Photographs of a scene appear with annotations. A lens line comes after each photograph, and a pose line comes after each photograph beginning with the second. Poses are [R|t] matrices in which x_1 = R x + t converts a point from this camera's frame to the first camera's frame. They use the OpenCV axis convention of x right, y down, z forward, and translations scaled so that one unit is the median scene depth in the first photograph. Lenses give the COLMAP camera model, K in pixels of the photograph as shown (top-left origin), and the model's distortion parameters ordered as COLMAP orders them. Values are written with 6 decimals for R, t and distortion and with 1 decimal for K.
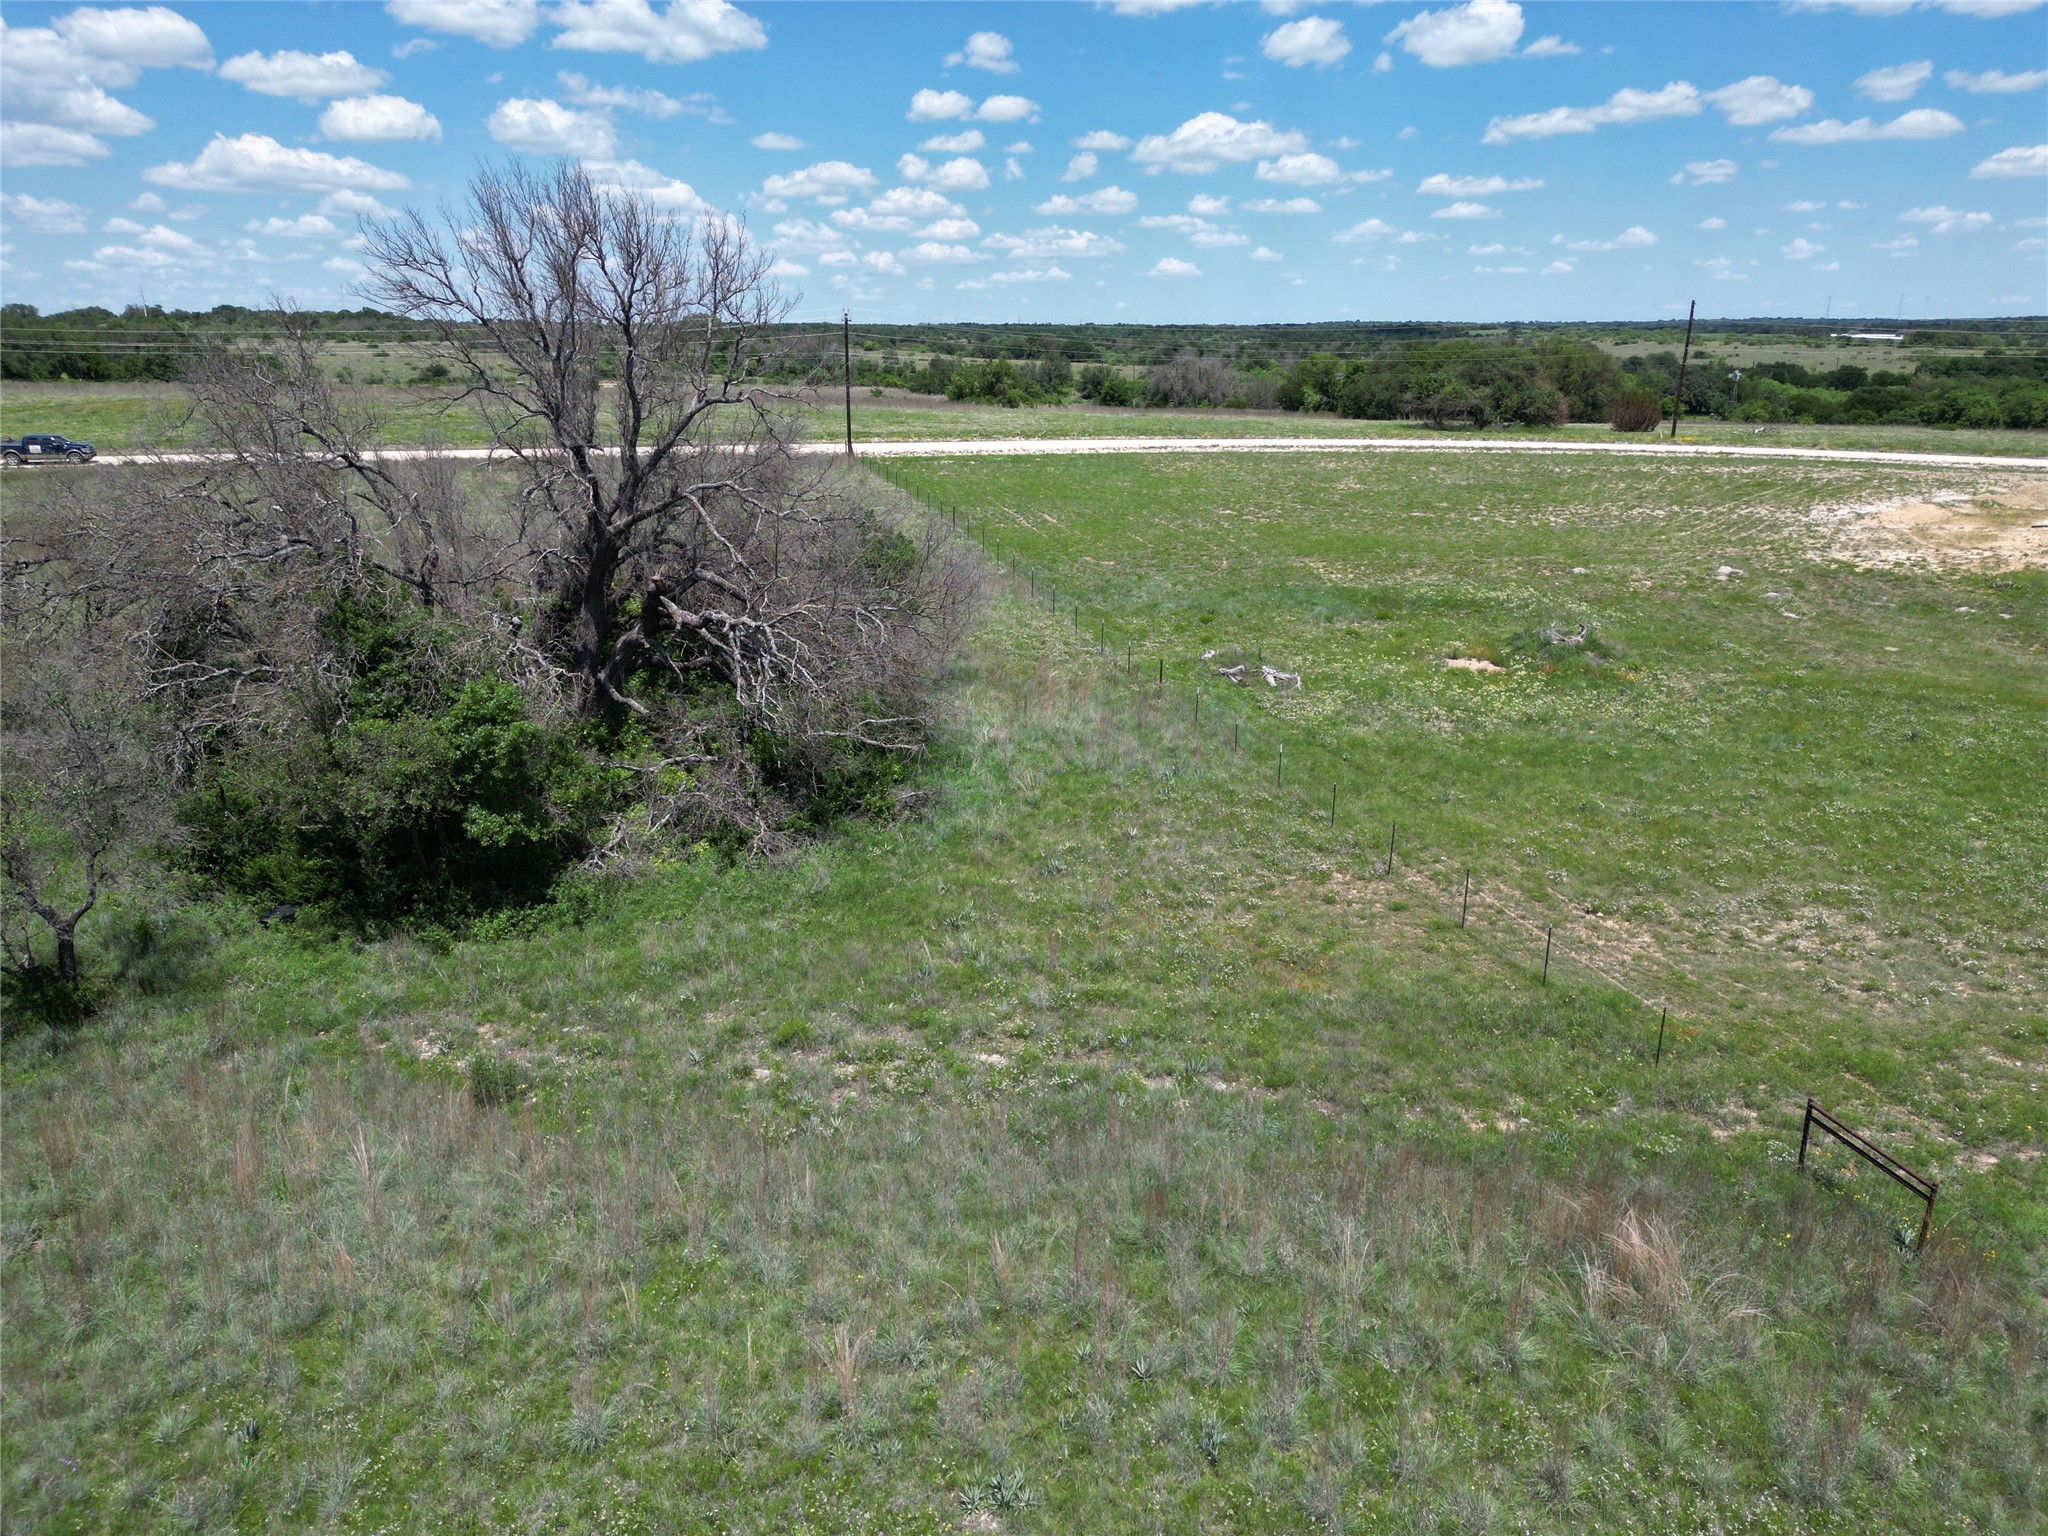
lens RADIAL K [[1443.9, 0, 1029.6], [0, 1443.9, 771.9], [0, 0, 1]] dist [0.082871, -0.082086]
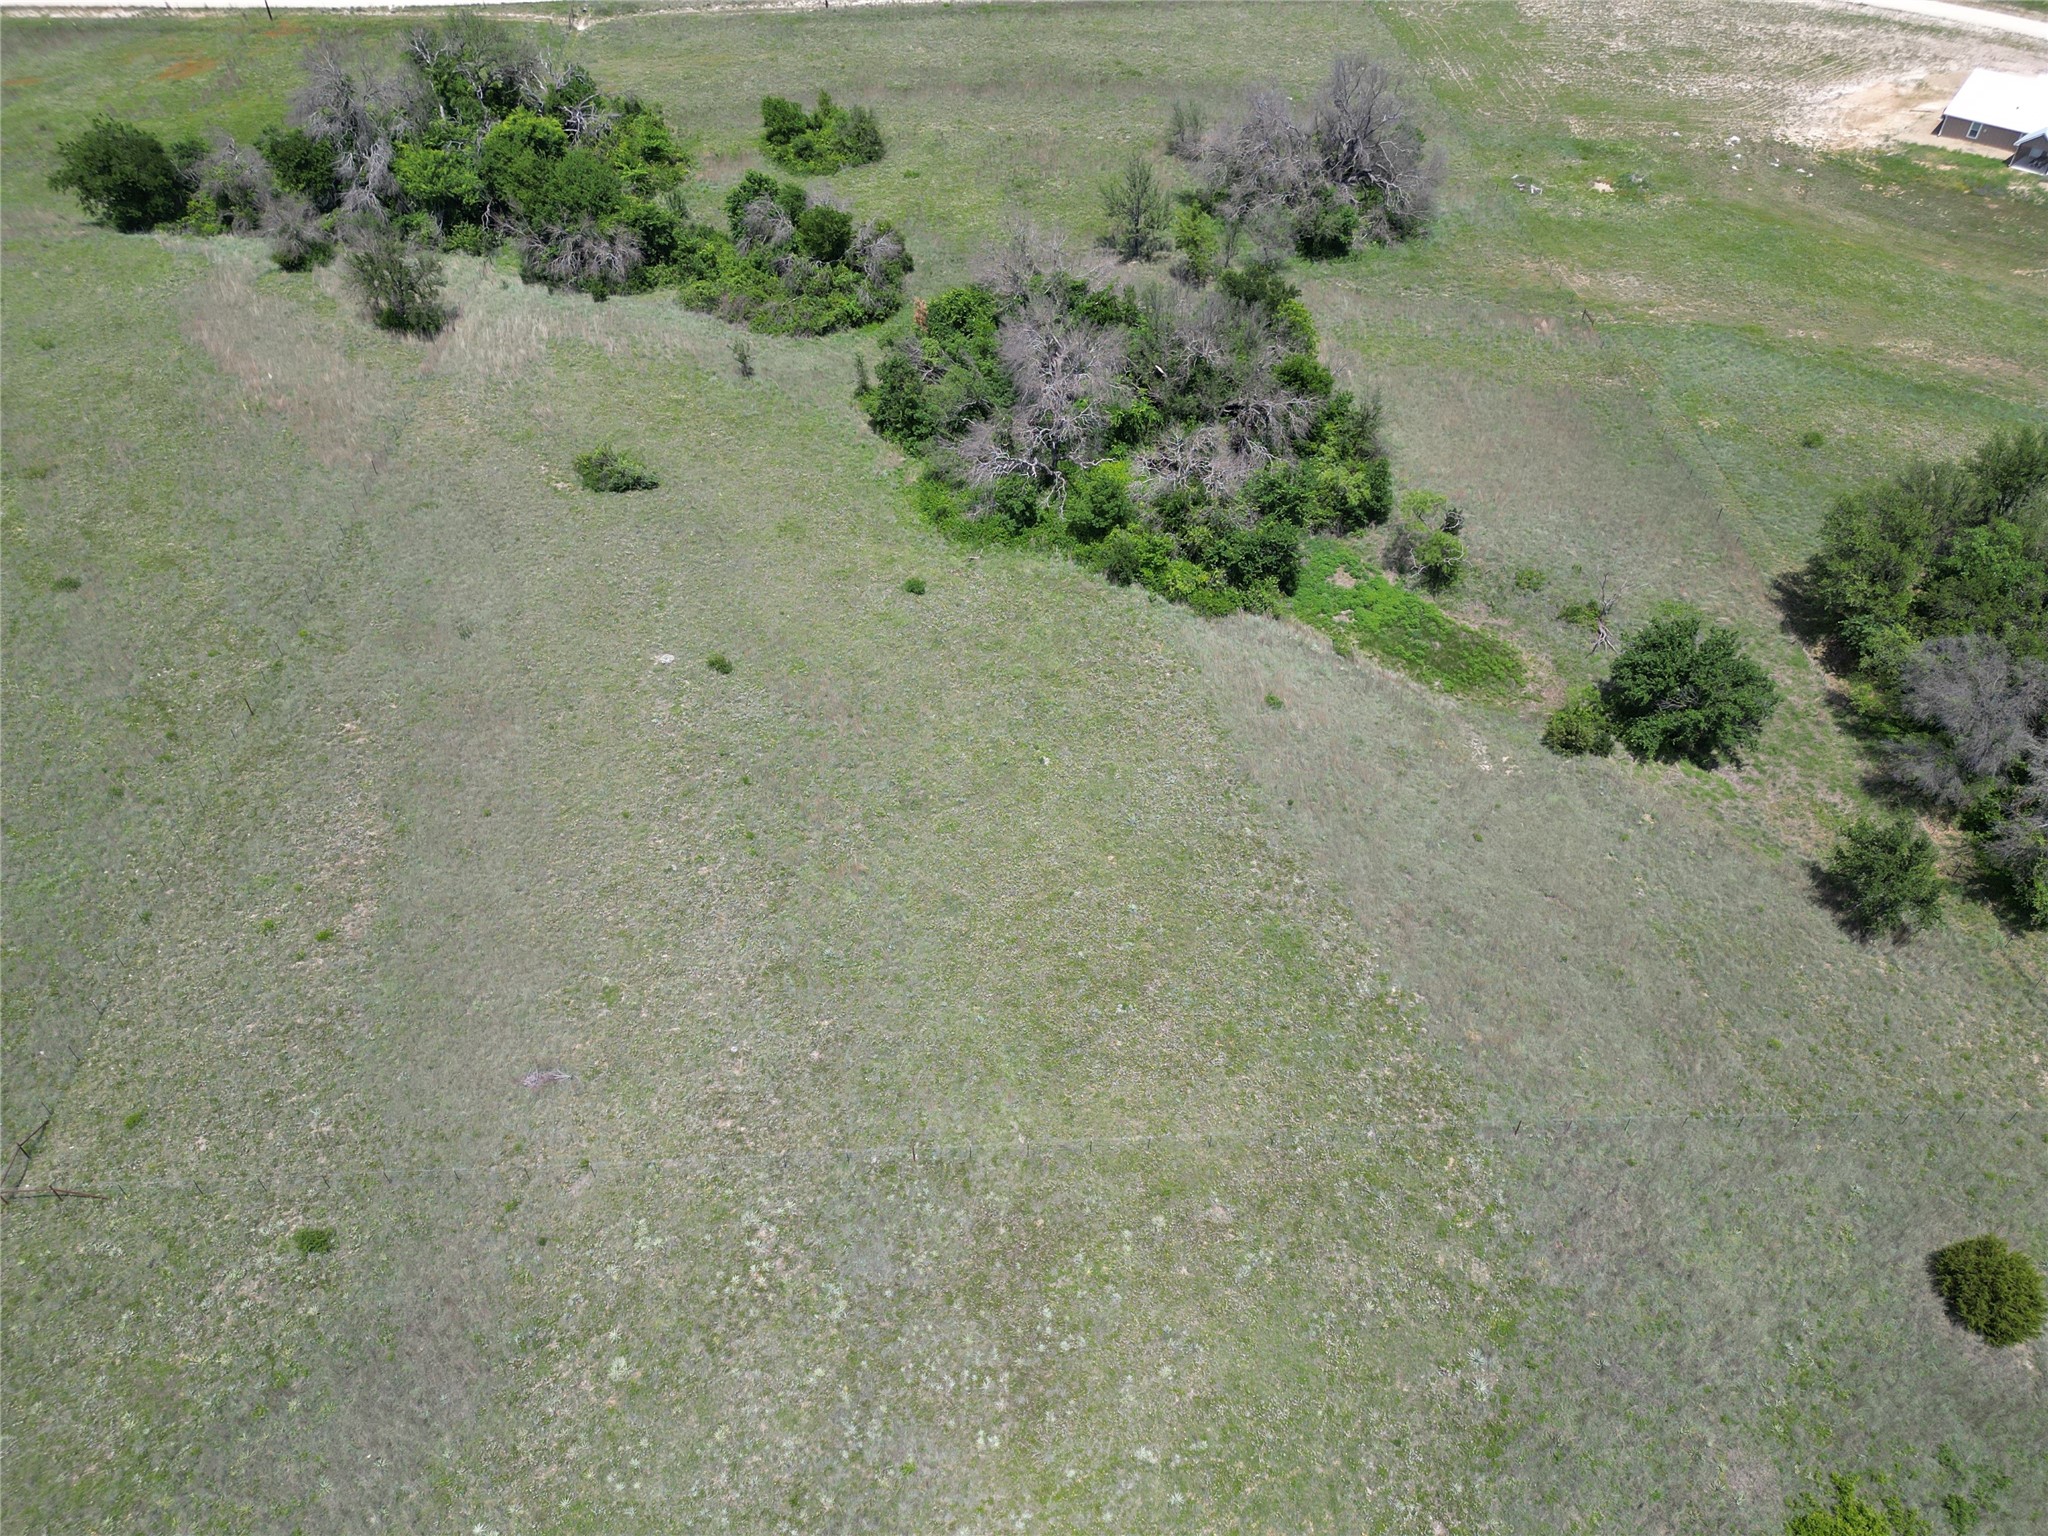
lens RADIAL K [[1443.9, 0, 1029.6], [0, 1443.9, 771.9], [0, 0, 1]] dist [0.082871, -0.082086]
pose [[0.980108, 0.133649, -0.146719, -0.380097], [-0.055388, 0.894092, 0.444445, -0.410094], [0.190580, -0.427477, 0.883709, -3.644047]]
